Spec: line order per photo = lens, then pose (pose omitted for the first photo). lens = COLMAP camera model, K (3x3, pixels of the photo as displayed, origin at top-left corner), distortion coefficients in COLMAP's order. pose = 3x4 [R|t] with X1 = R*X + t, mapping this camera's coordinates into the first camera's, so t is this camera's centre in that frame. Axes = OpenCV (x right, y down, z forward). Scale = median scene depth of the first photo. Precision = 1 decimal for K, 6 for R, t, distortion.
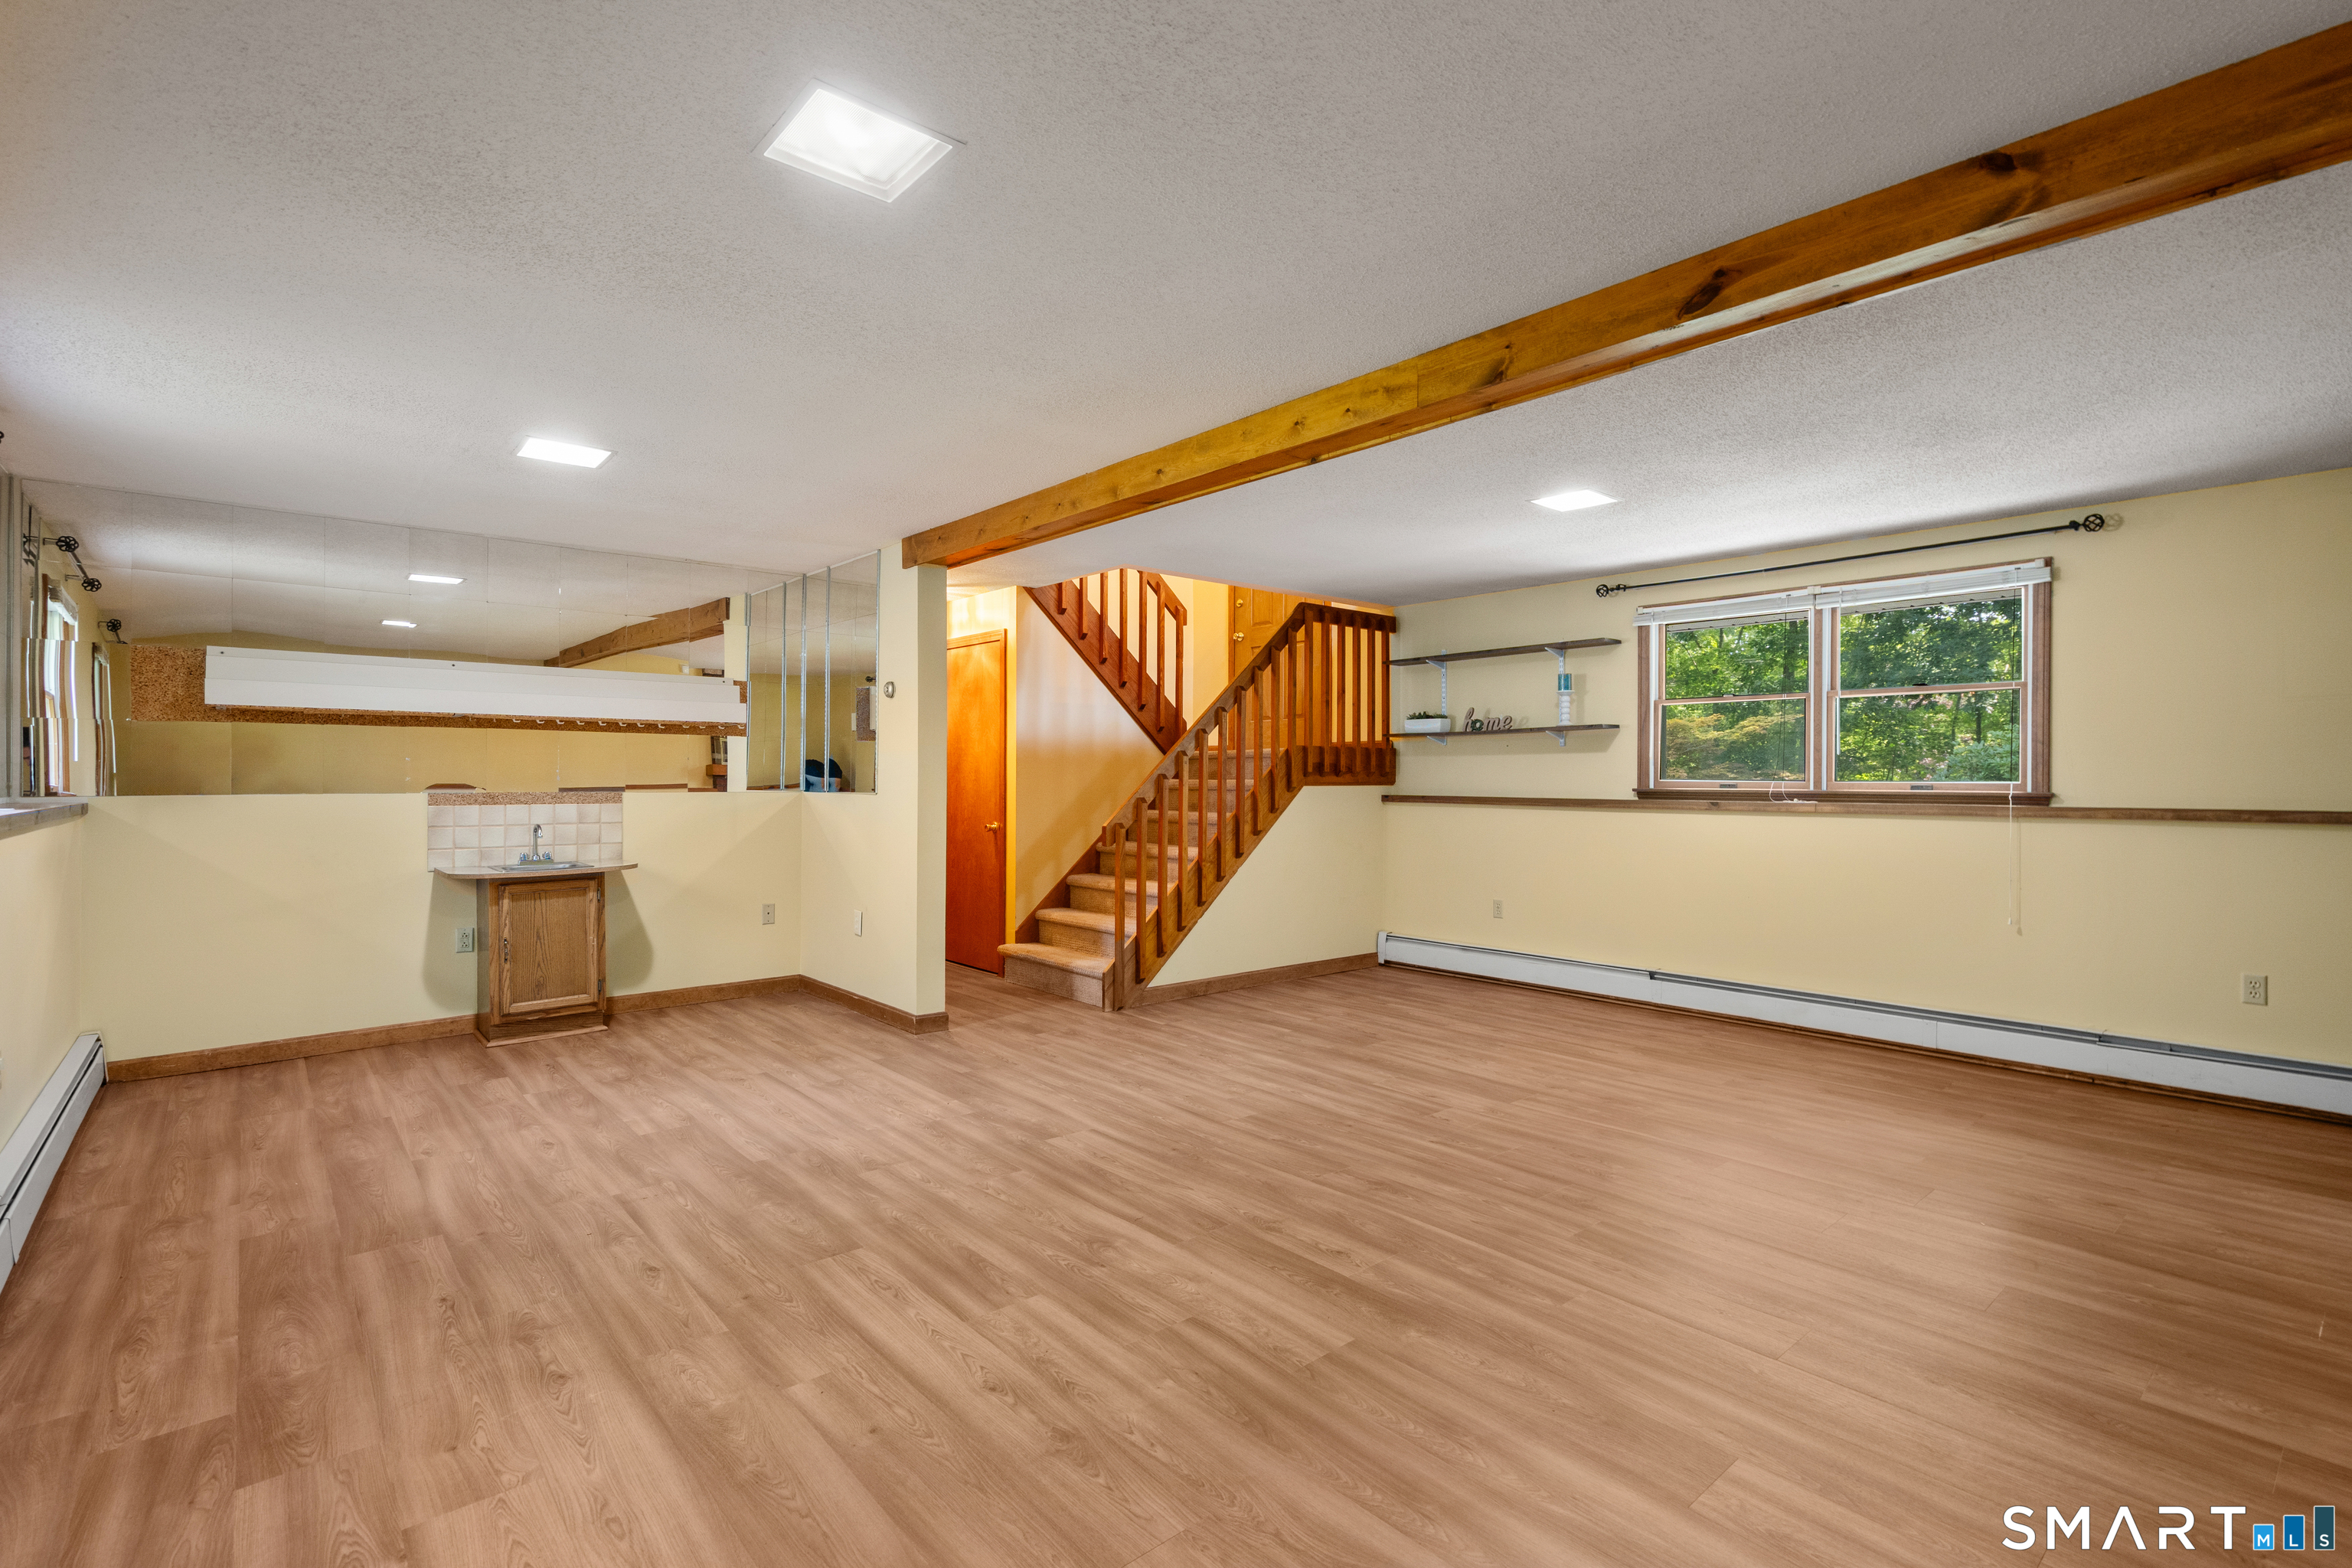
lens RADIAL K [[1092.9, 0, 1169.5], [0, 1092.9, 793.8], [0, 0, 1]] dist [-0.001299, 0.000593]
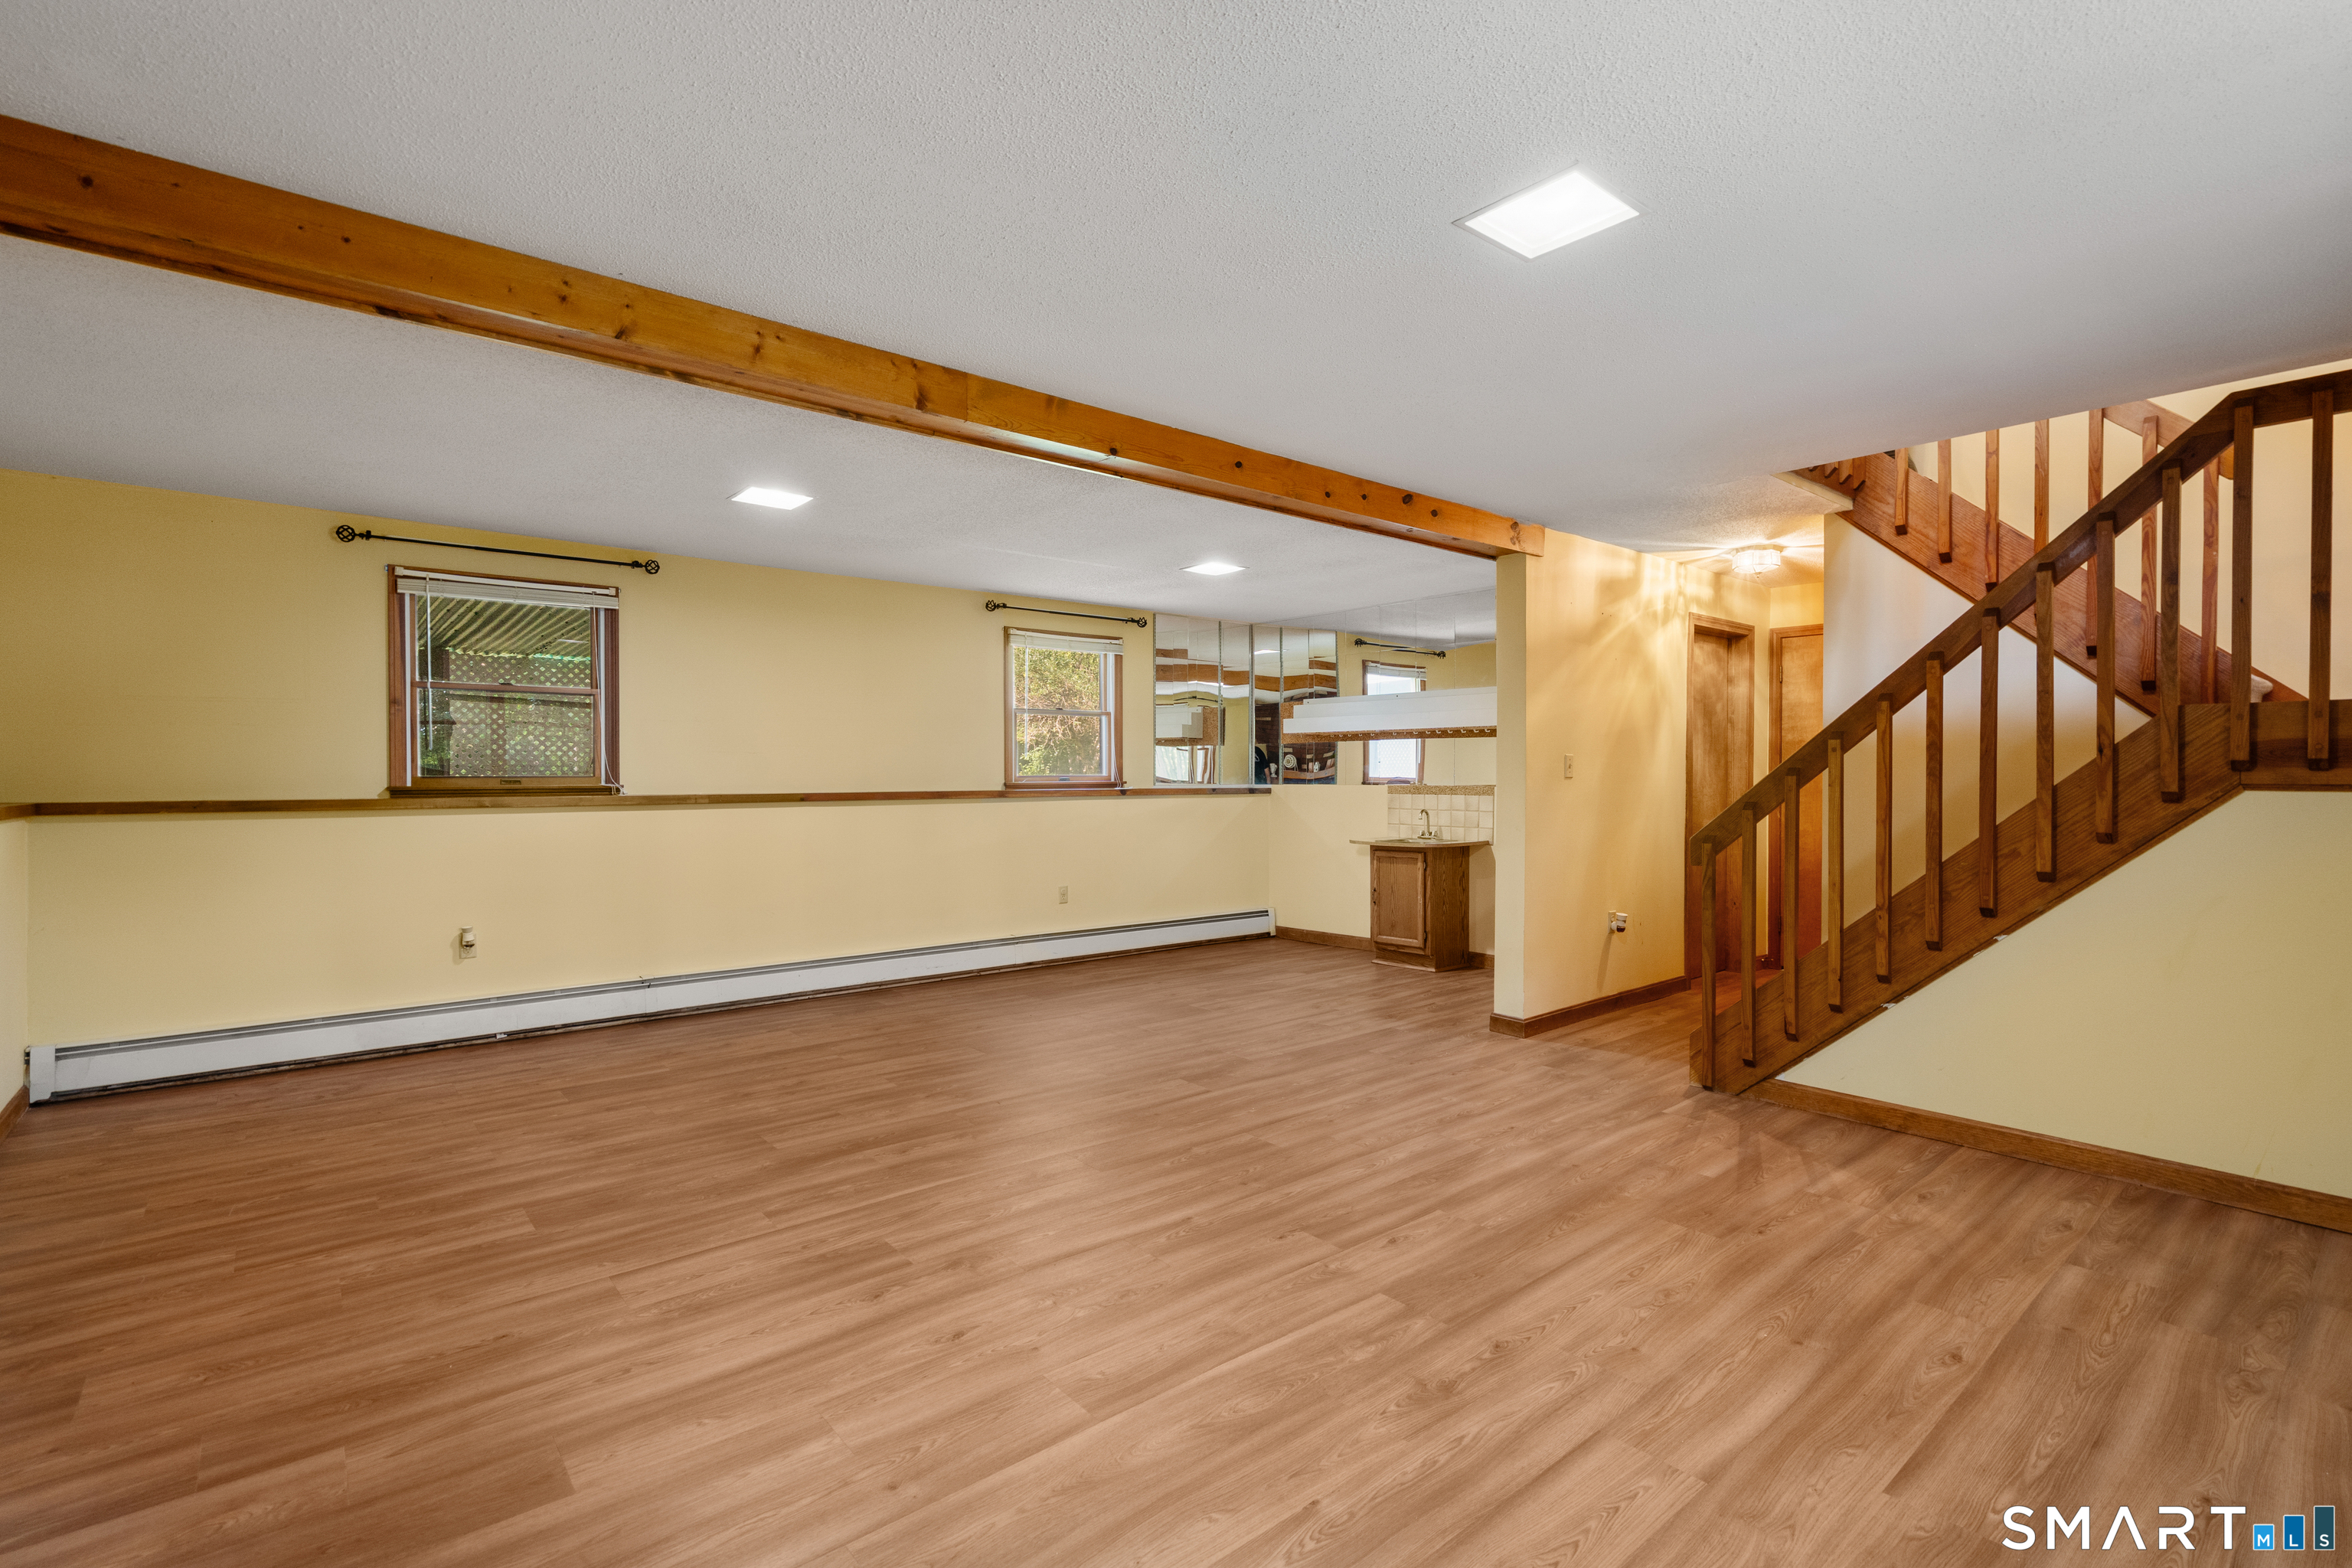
lens RADIAL K [[1076.7, 0, 1176.0], [0, 1076.7, 784.0], [0, 0, 1]] dist [-0.001209, -0.000247]
pose [[-0.017047, 0.006896, -0.999831, 0.730538], [-0.013886, 0.999878, 0.007133, -0.008347], [0.999758, 0.014006, -0.016949, 0.701481]]
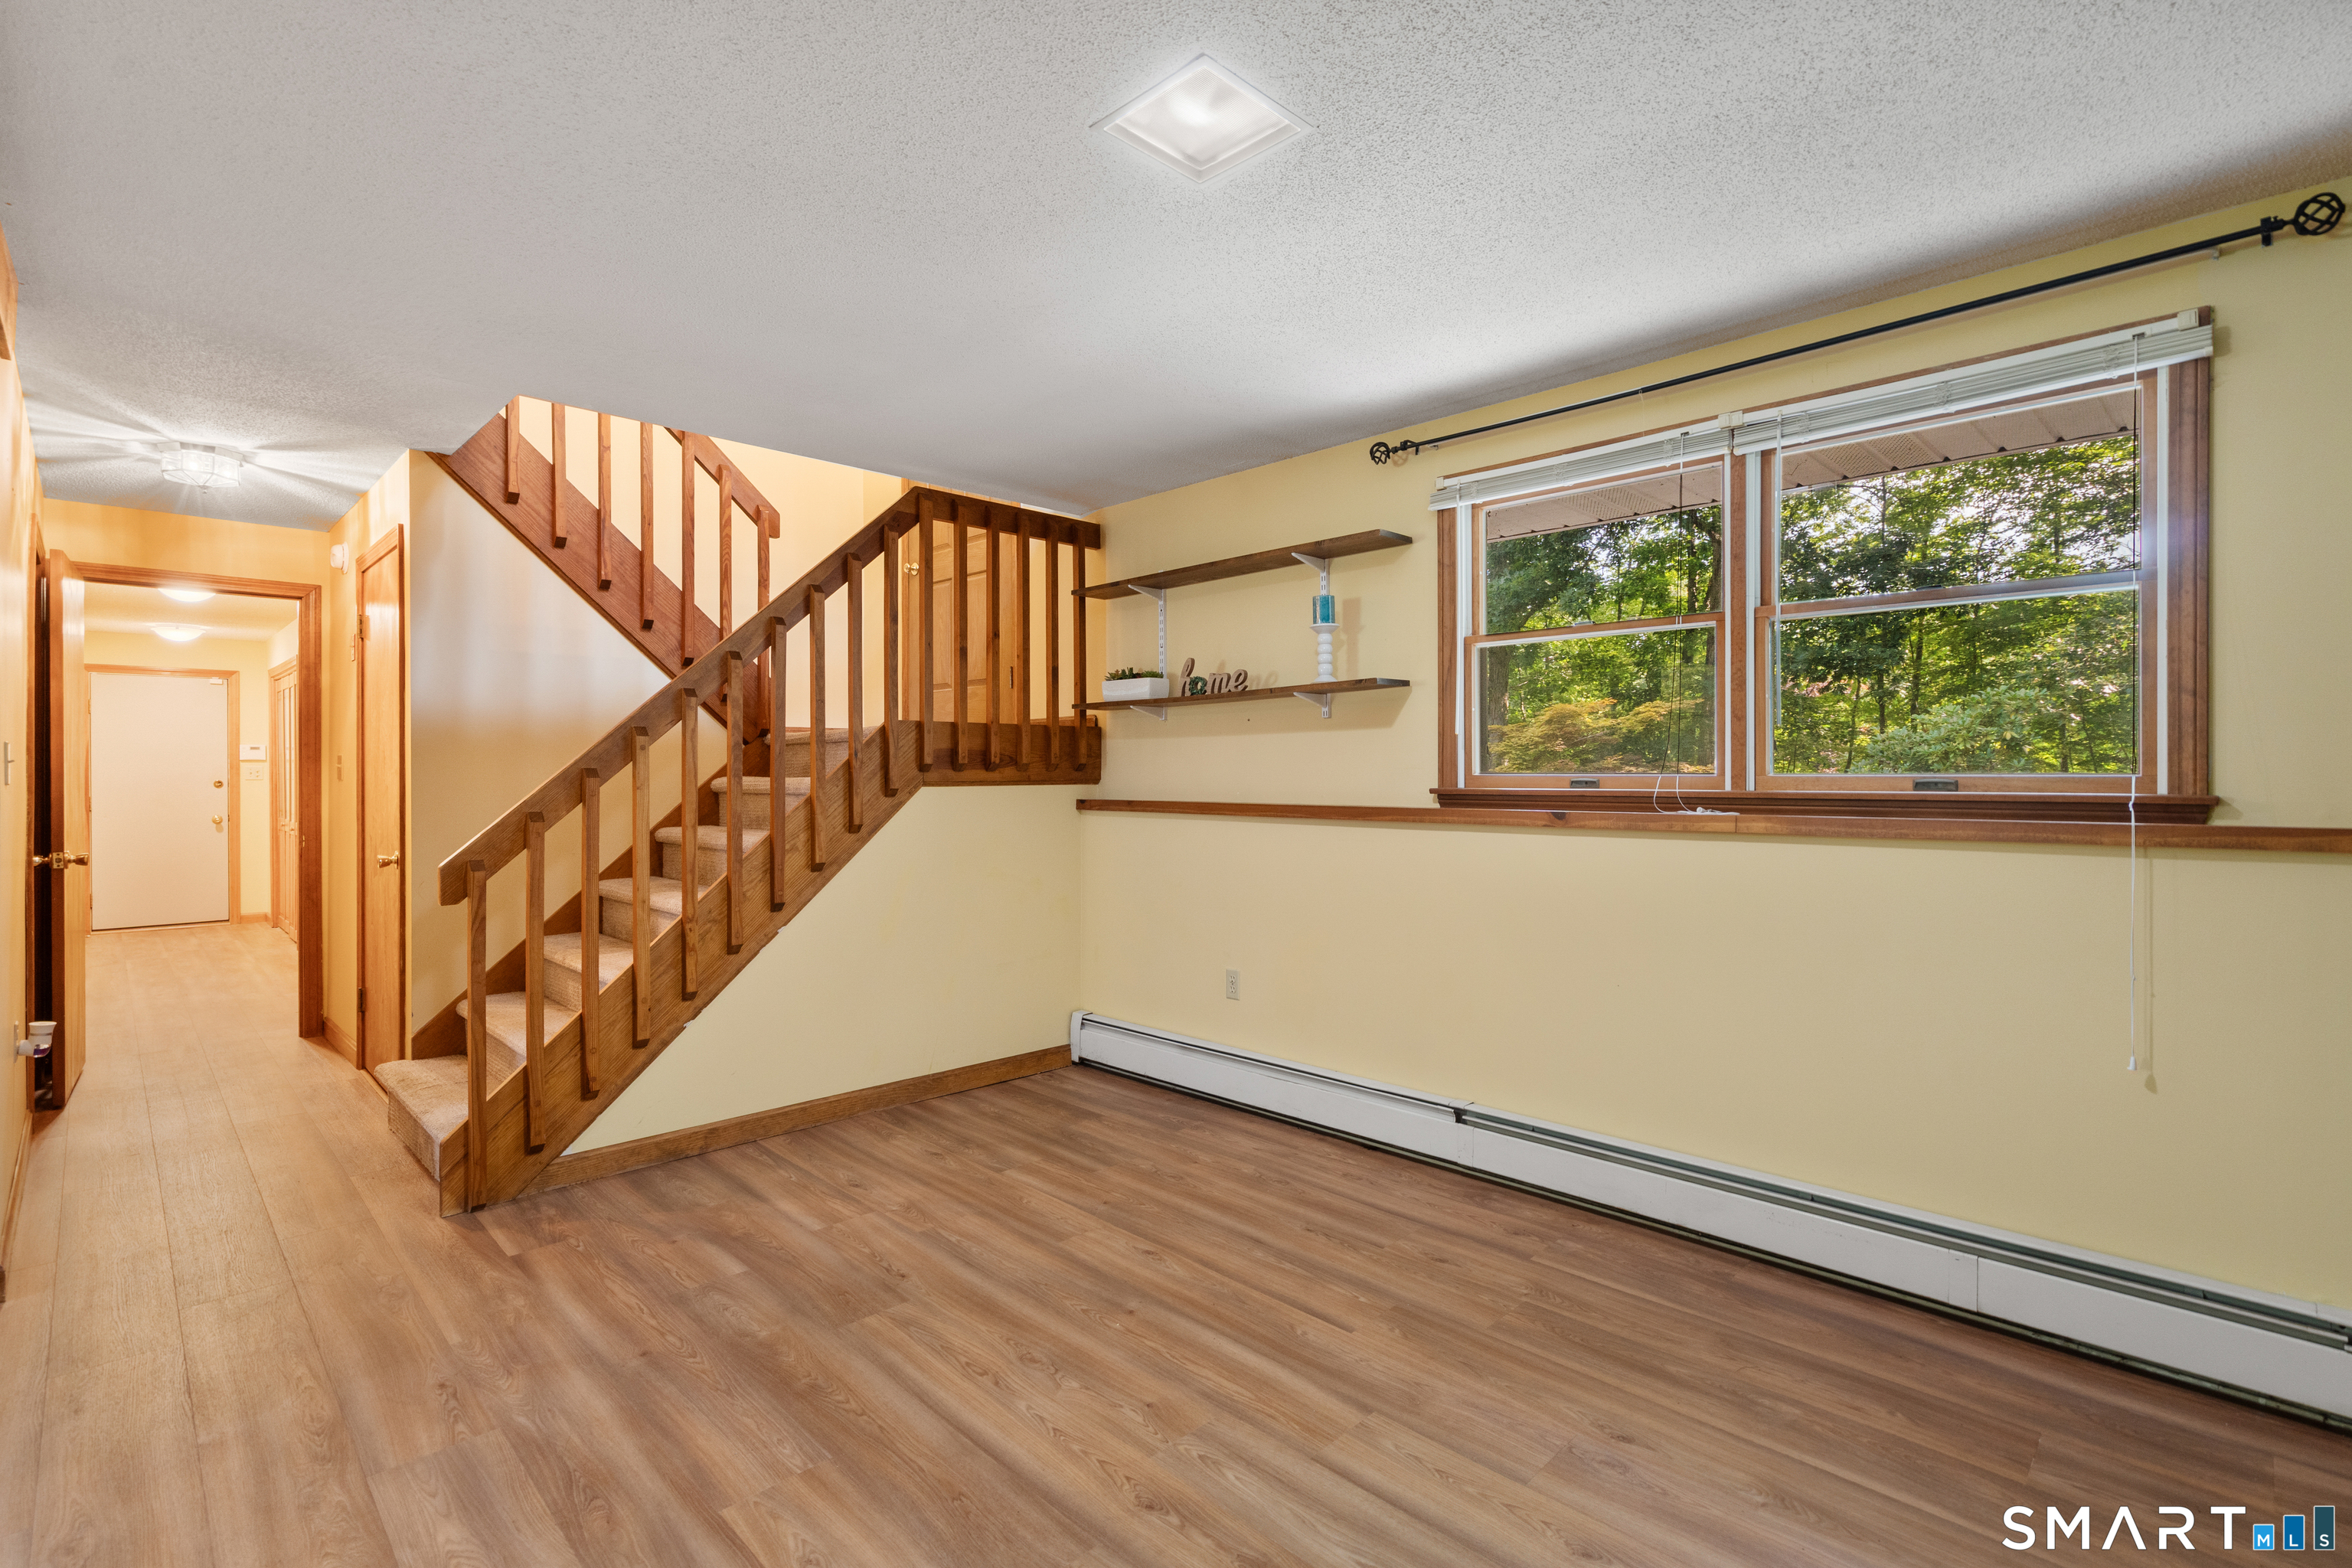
lens RADIAL K [[1081.1, 0, 1167.5], [0, 1081.1, 785.9], [0, 0, 1]] dist [0.000226, 0.001038]
pose [[0.997773, -0.006515, 0.066378, 0.274778], [0.006746, 0.999972, -0.003246, -0.005955], [-0.066355, 0.003687, 0.997789, 0.483532]]
